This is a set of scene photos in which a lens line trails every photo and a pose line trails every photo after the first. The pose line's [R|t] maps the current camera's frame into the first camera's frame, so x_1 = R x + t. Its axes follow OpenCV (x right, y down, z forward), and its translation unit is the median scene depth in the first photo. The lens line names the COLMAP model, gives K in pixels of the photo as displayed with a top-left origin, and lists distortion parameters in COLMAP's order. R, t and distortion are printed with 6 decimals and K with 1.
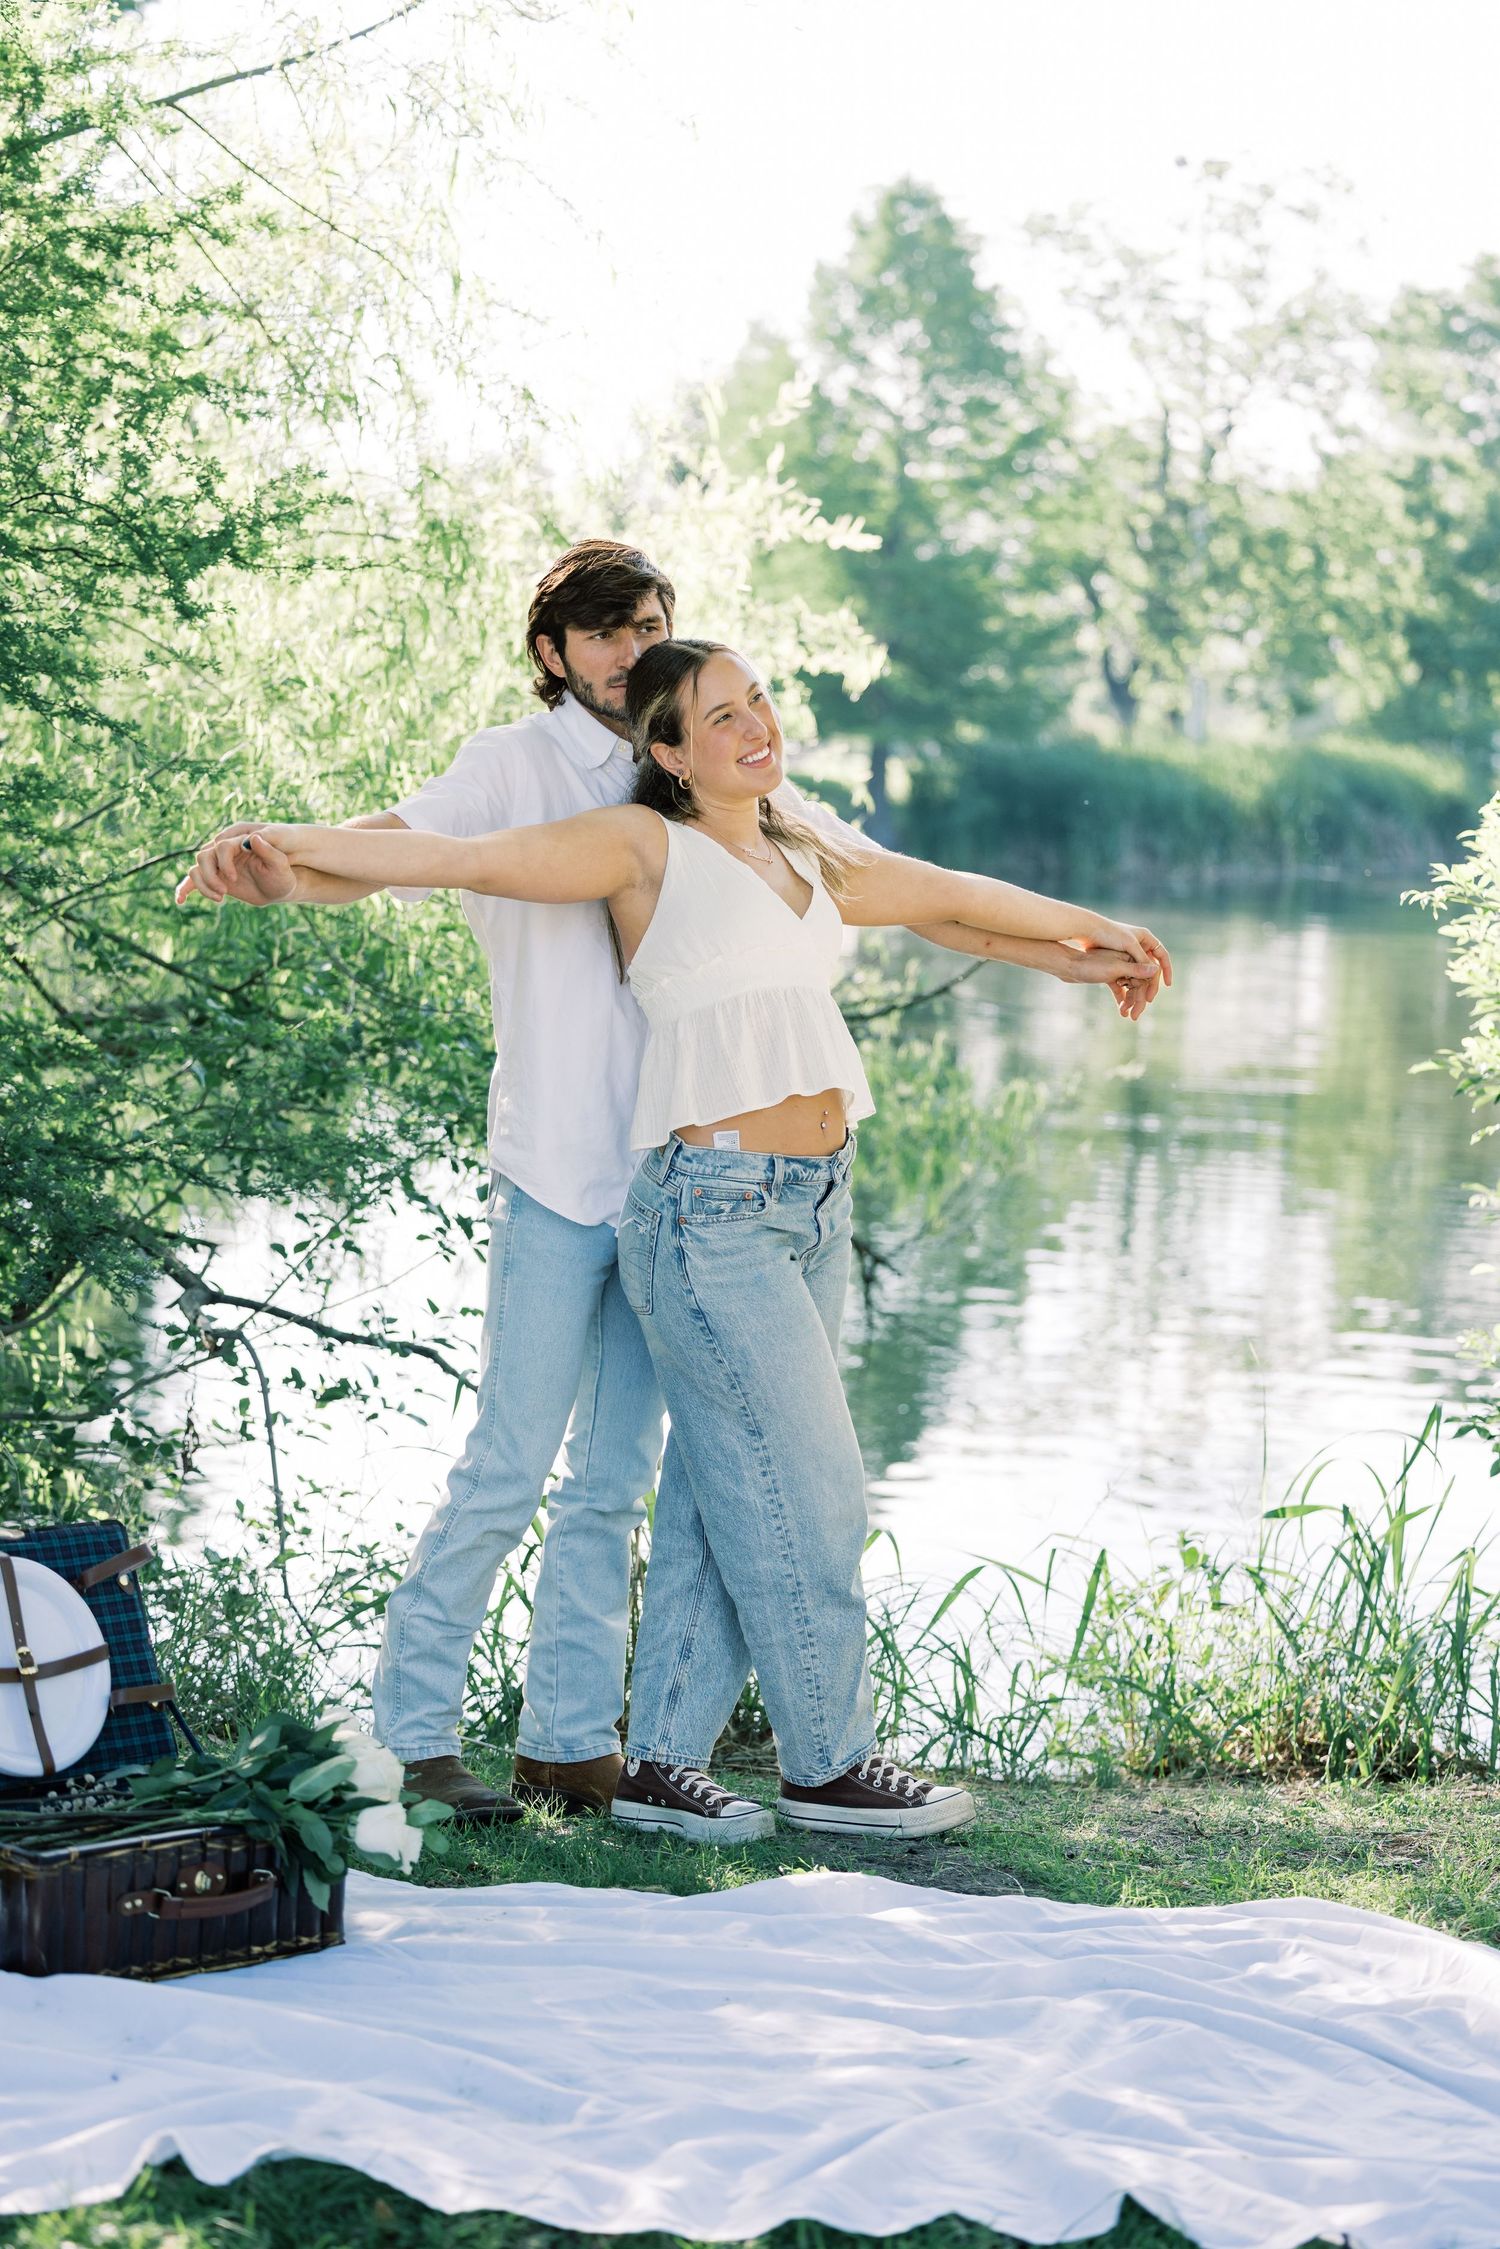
lens RADIAL K [[4444.0, 0, 679.3], [0, 4444.0, 1133.9], [0, 0, 1]] dist [-0.008029, 0.013141]
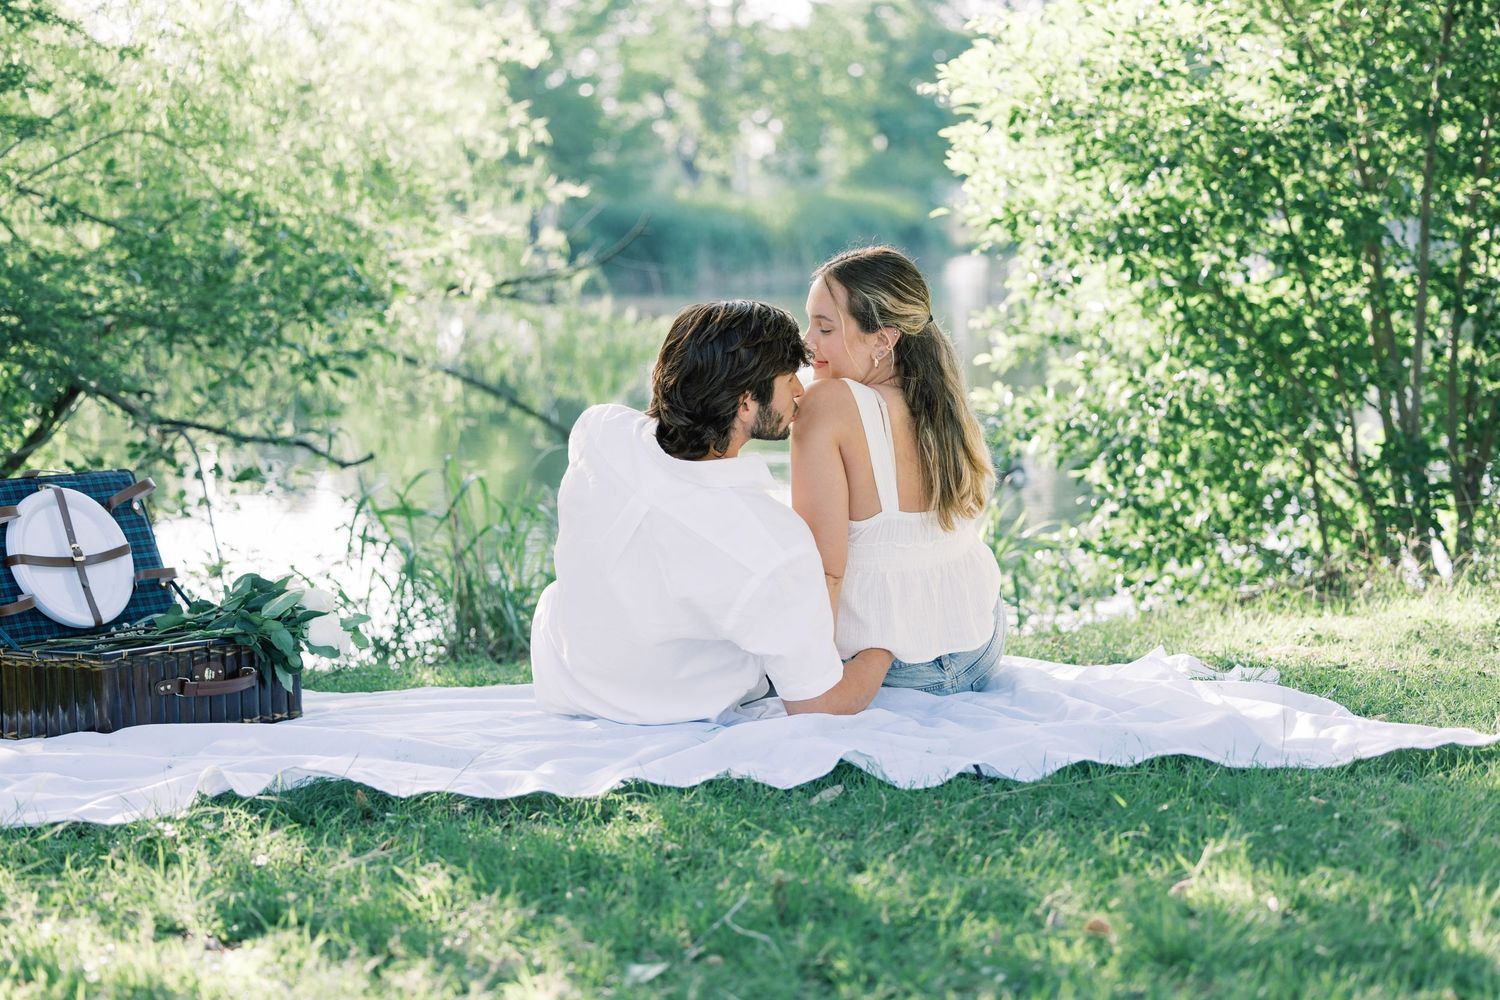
lens RADIAL K [[2957.3, 0, 720.8], [0, 2957.3, 499.4], [0, 0, 1]] dist [0.004091, 0.064169]
pose [[0.991841, -0.076040, 0.102316, -0.020648], [0.075660, 0.997105, 0.007590, 0.072047], [-0.102597, 0.000213, 0.994723, -0.016336]]
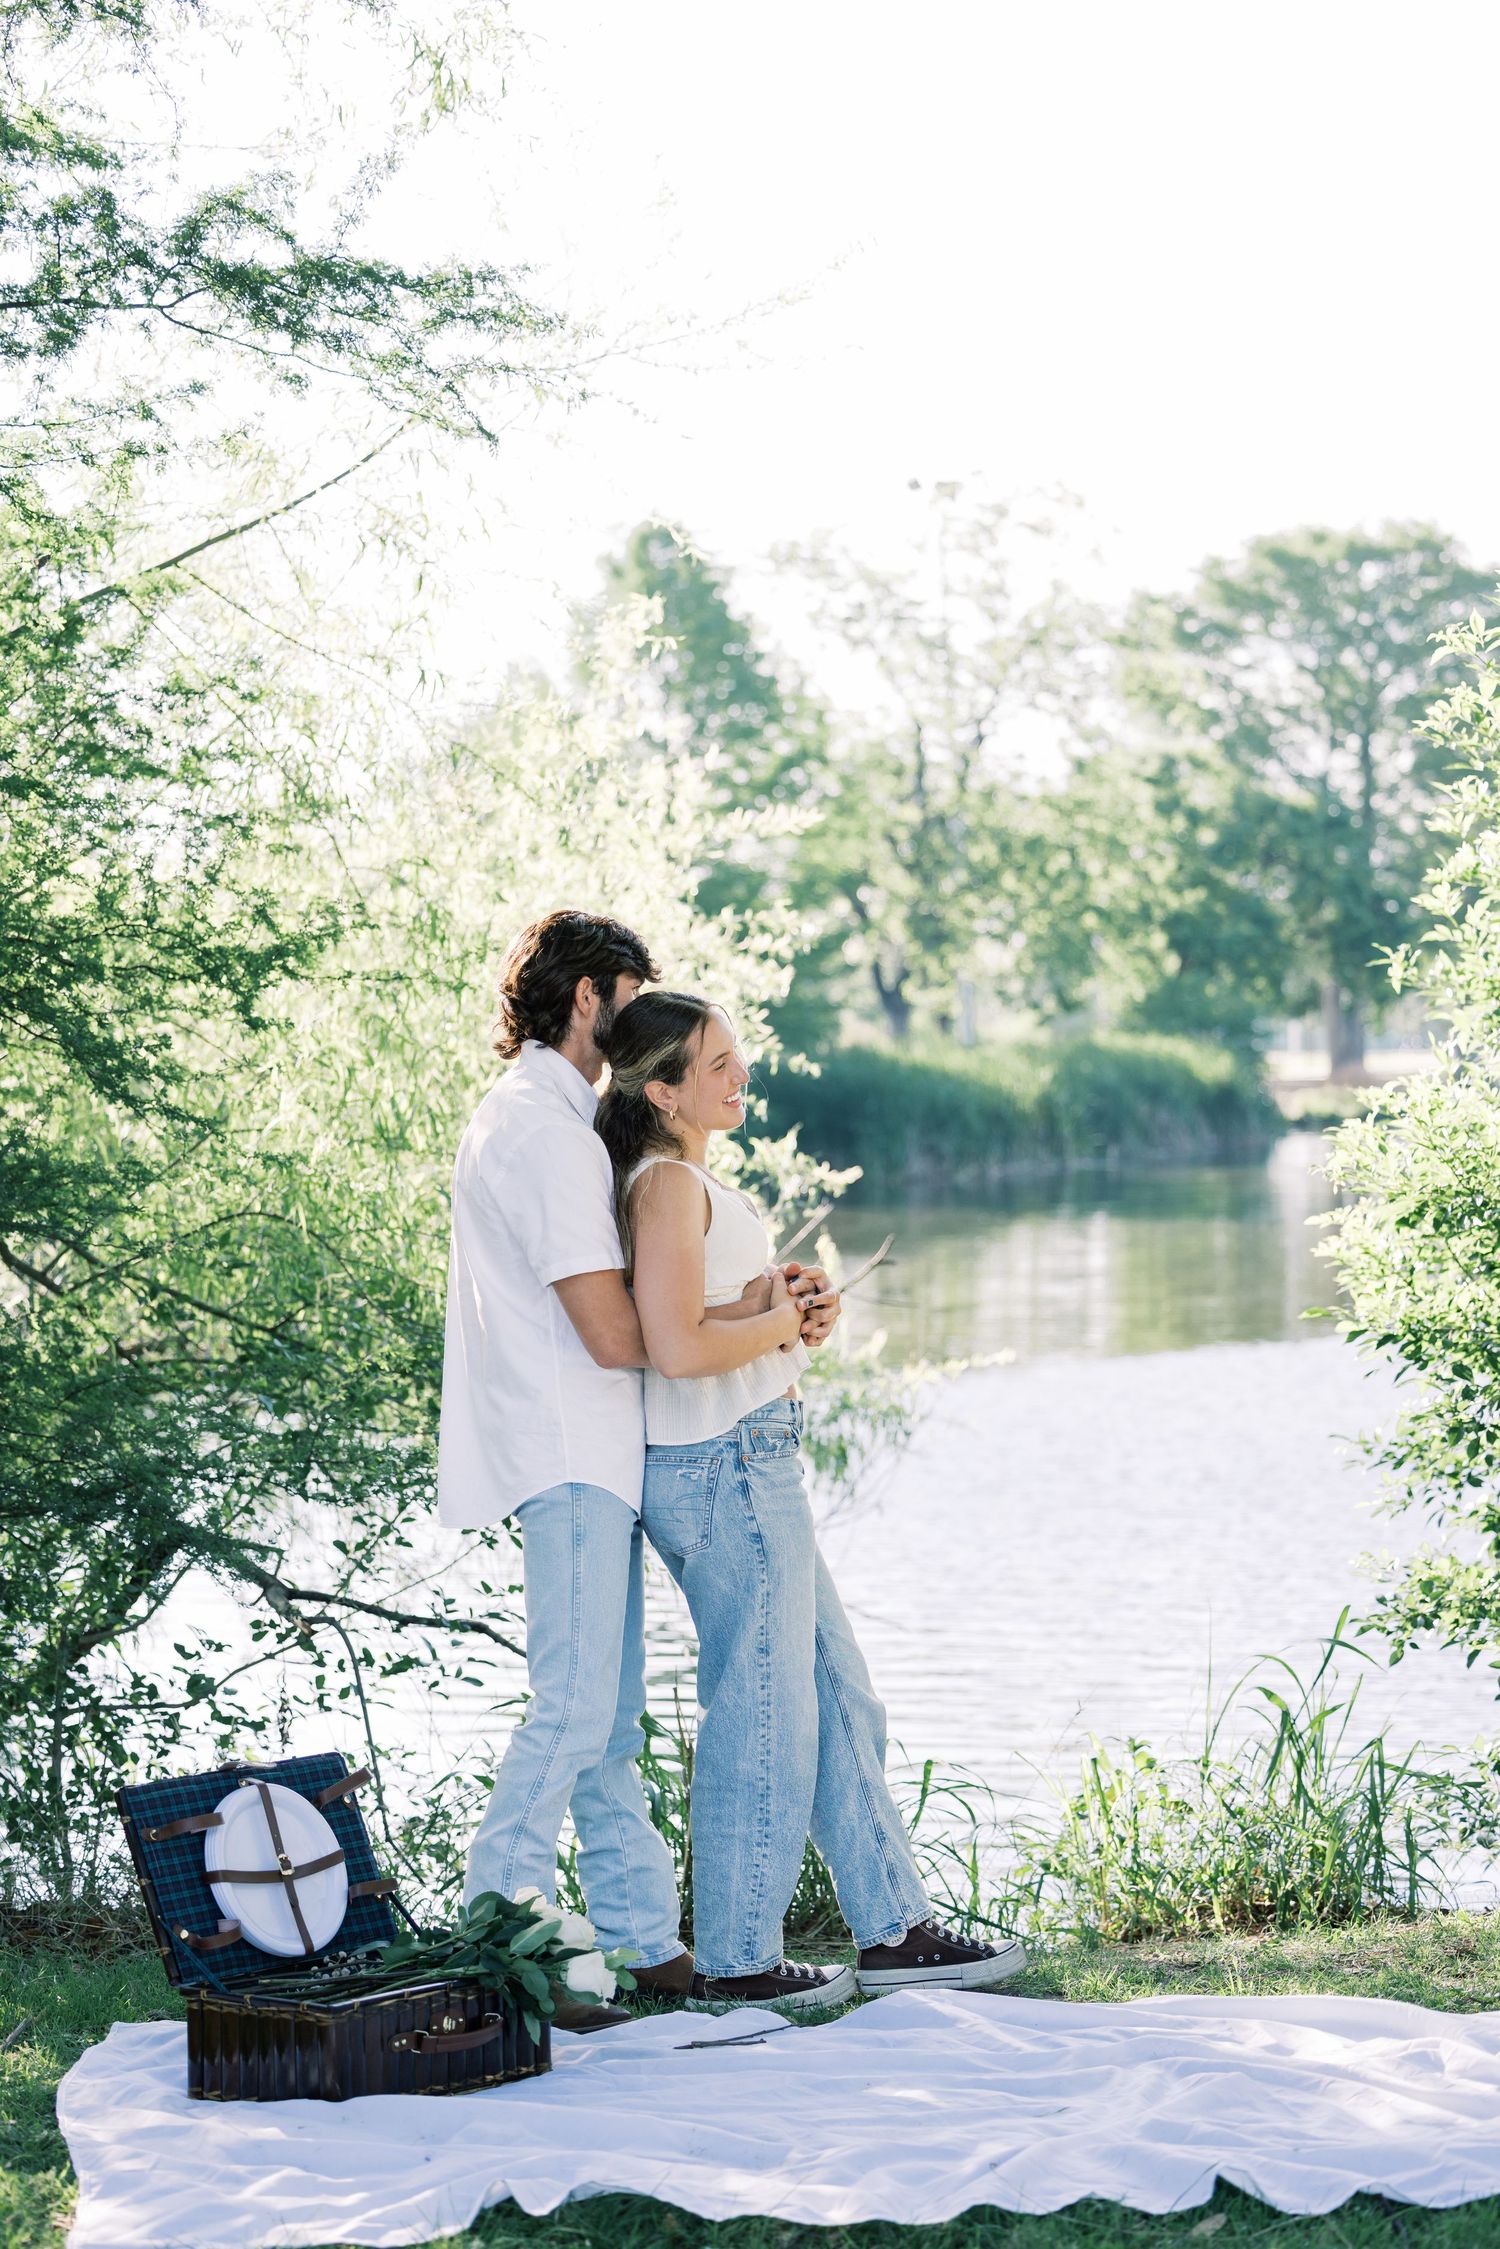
lens RADIAL K [[4444.0, 0, 679.3], [0, 4444.0, 1133.9], [0, 0, 1]] dist [-0.008029, 0.013141]
pose [[0.996832, -0.060019, 0.052187, -0.058530], [0.063629, 0.995480, -0.070502, 0.005433], [-0.047719, 0.073599, 0.996146, -0.182379]]
